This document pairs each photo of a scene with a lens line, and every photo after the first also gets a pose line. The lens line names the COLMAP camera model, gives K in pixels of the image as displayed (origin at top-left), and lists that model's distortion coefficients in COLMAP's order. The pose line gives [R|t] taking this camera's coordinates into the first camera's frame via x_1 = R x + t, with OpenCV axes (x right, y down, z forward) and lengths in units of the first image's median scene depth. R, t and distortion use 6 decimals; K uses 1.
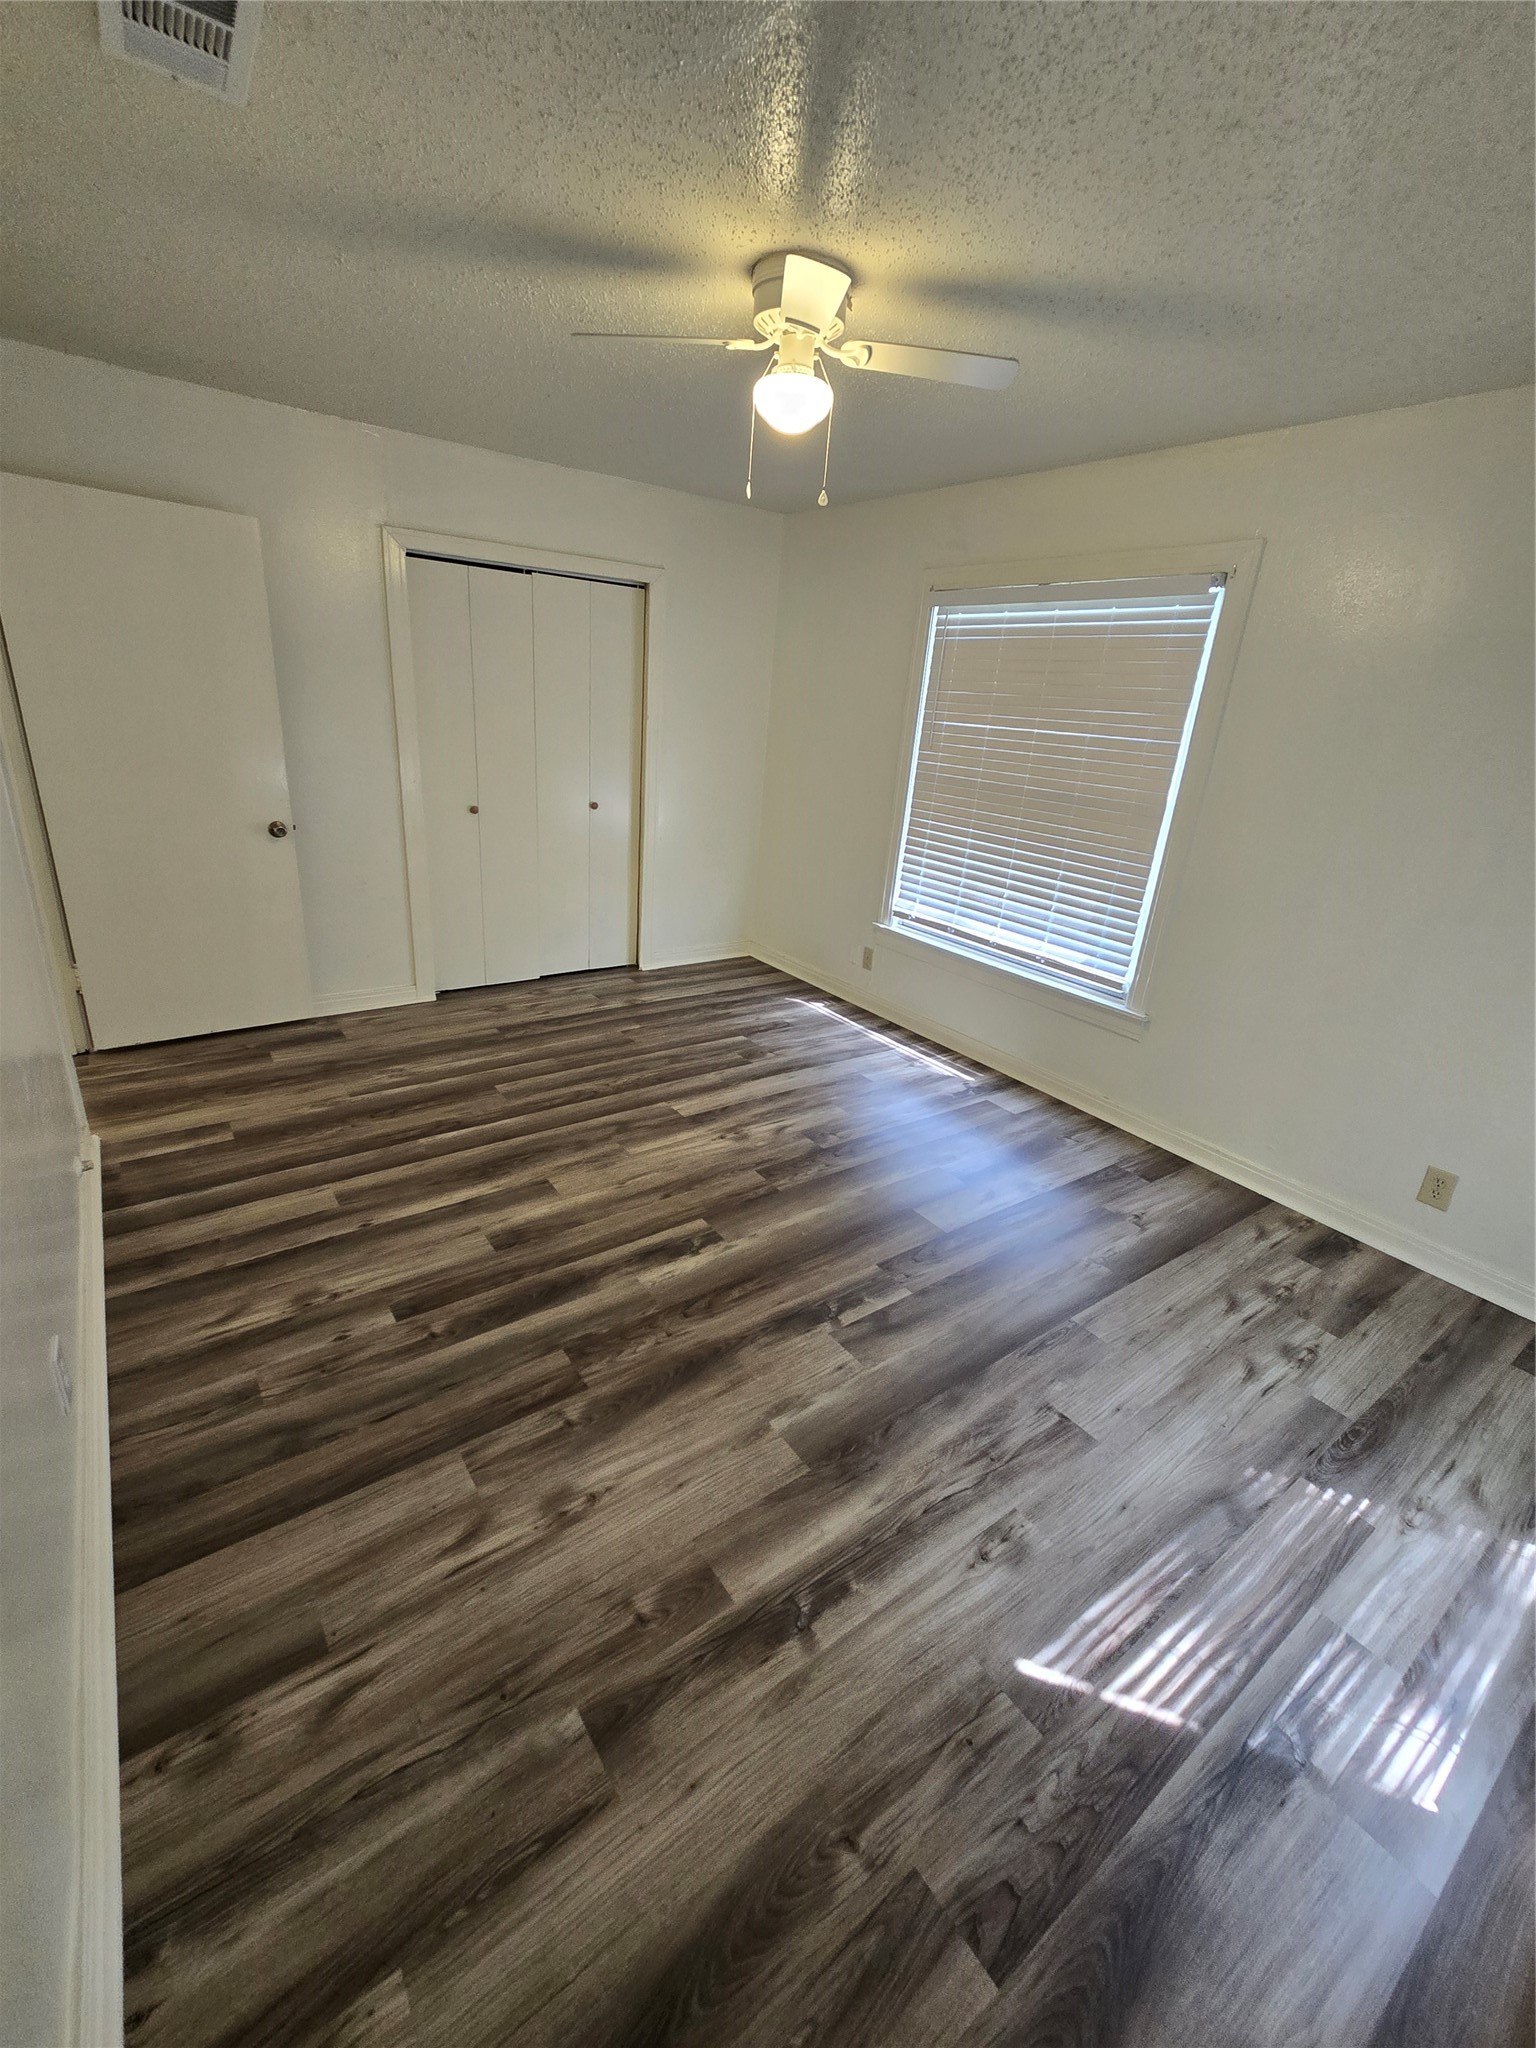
lens RADIAL K [[860.8, 0, 765.7], [0, 860.8, 1009.6], [0, 0, 1]] dist [-0.001284, 0.001936]
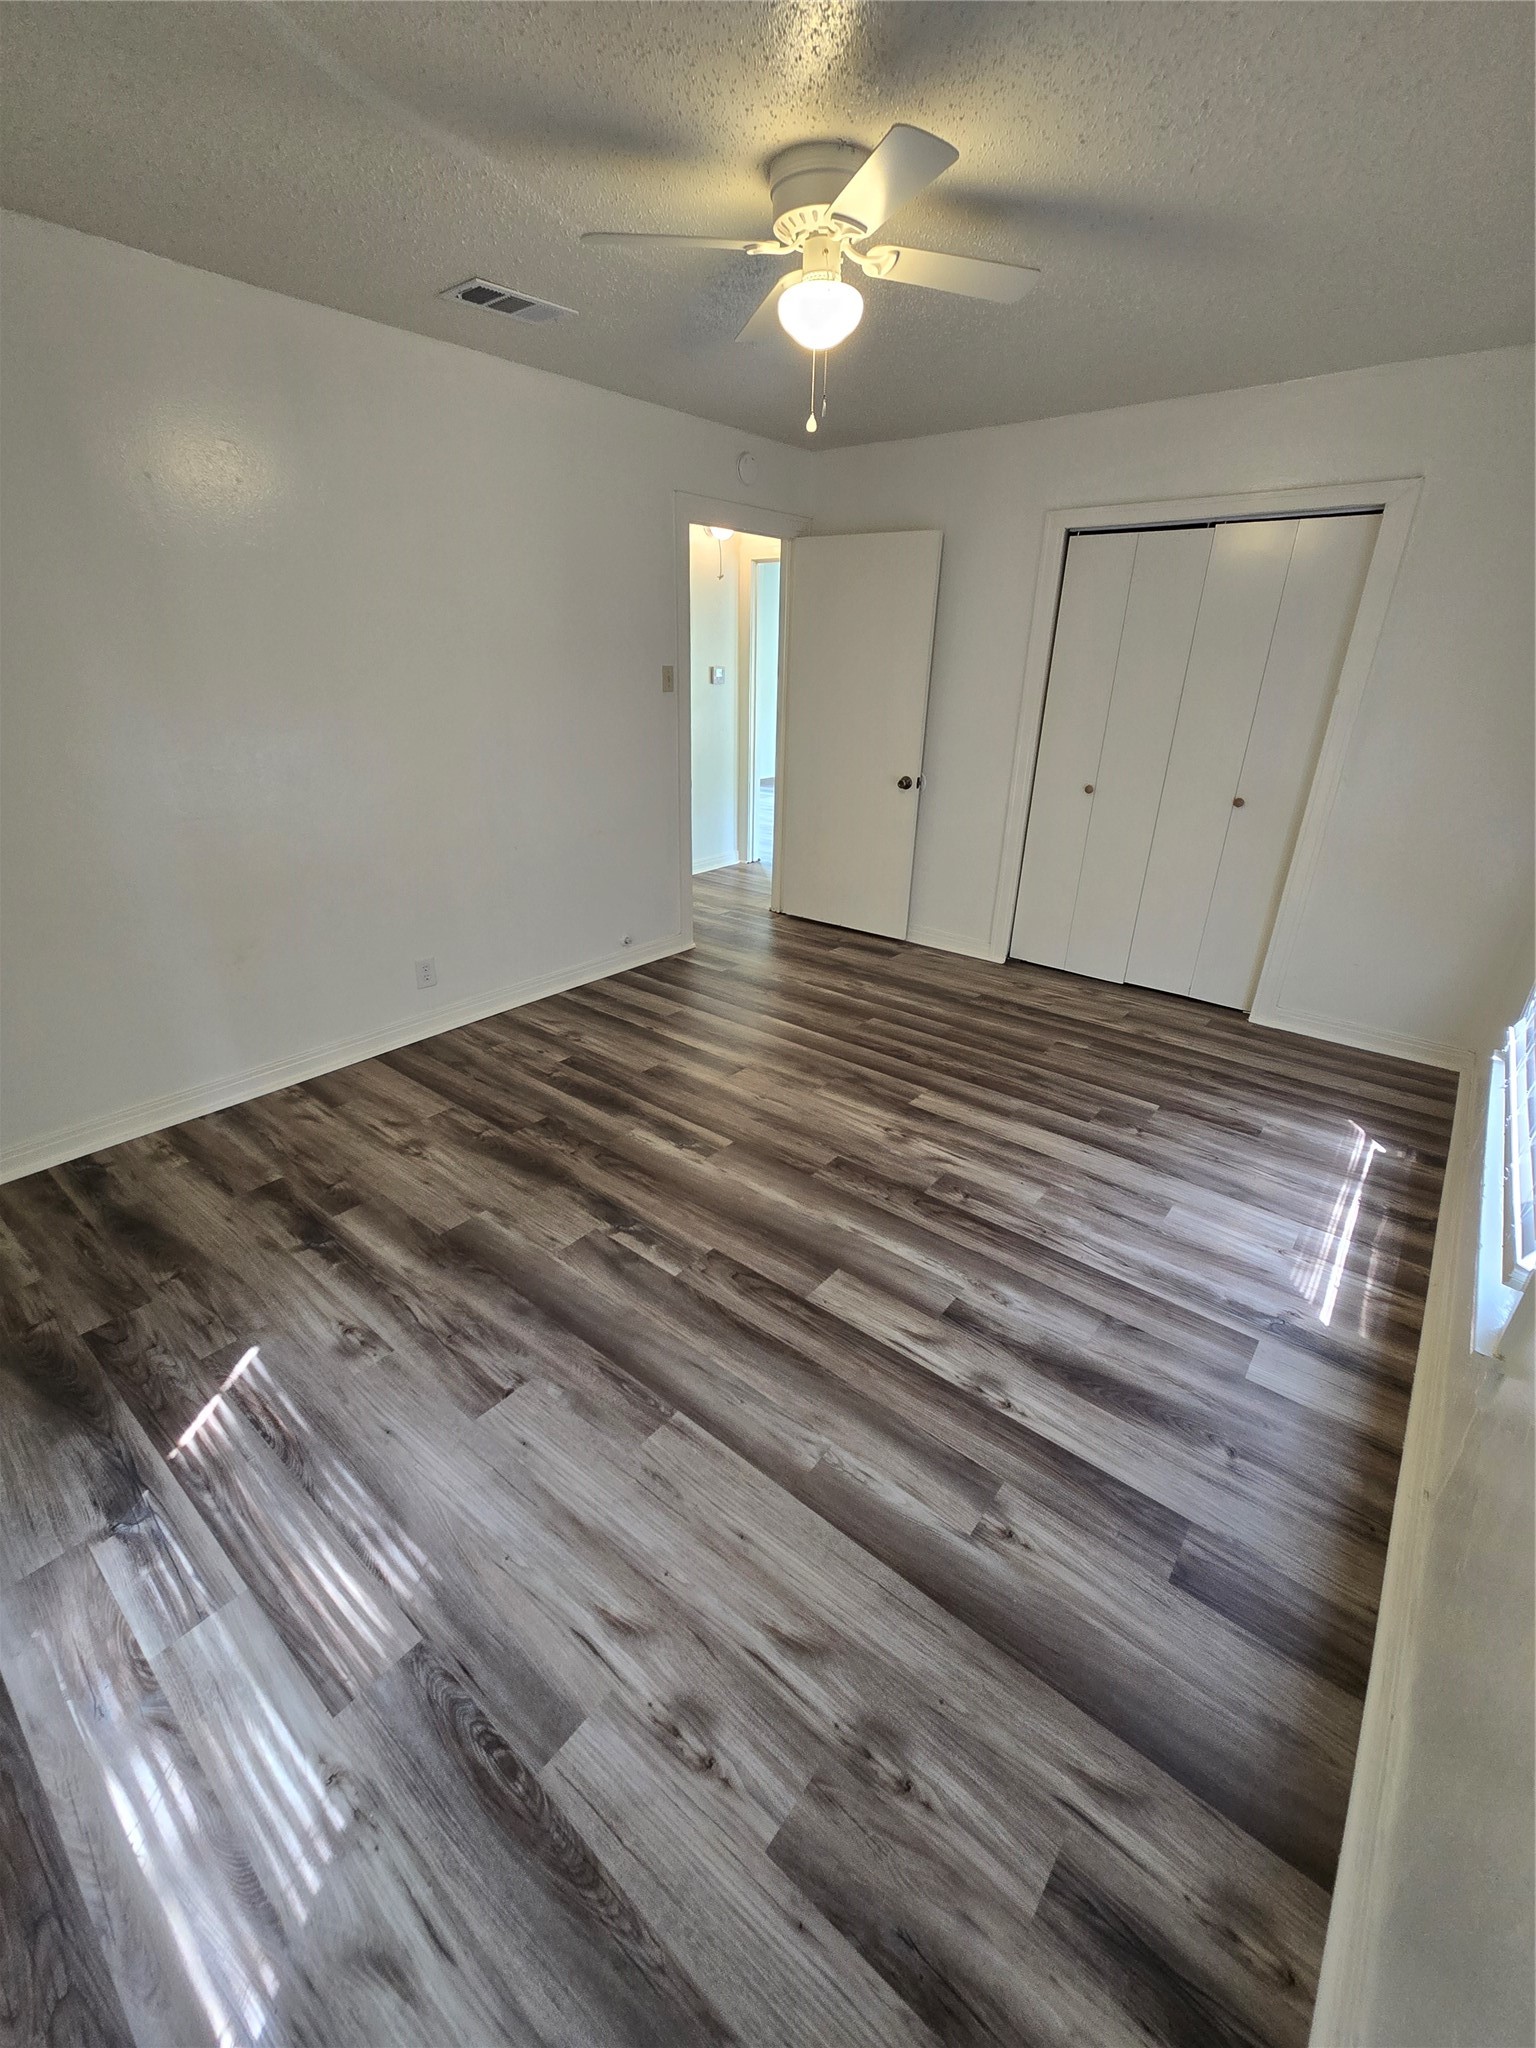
lens RADIAL K [[860.8, 0, 733.4], [0, 860.8, 997.8], [0, 0, 1]] dist [-0.001284, 0.001936]
pose [[0.245224, 0.302169, -0.921173, 0.717019], [-0.331851, 0.918948, 0.213097, -0.122523], [0.910901, 0.253435, 0.325623, 0.516746]]
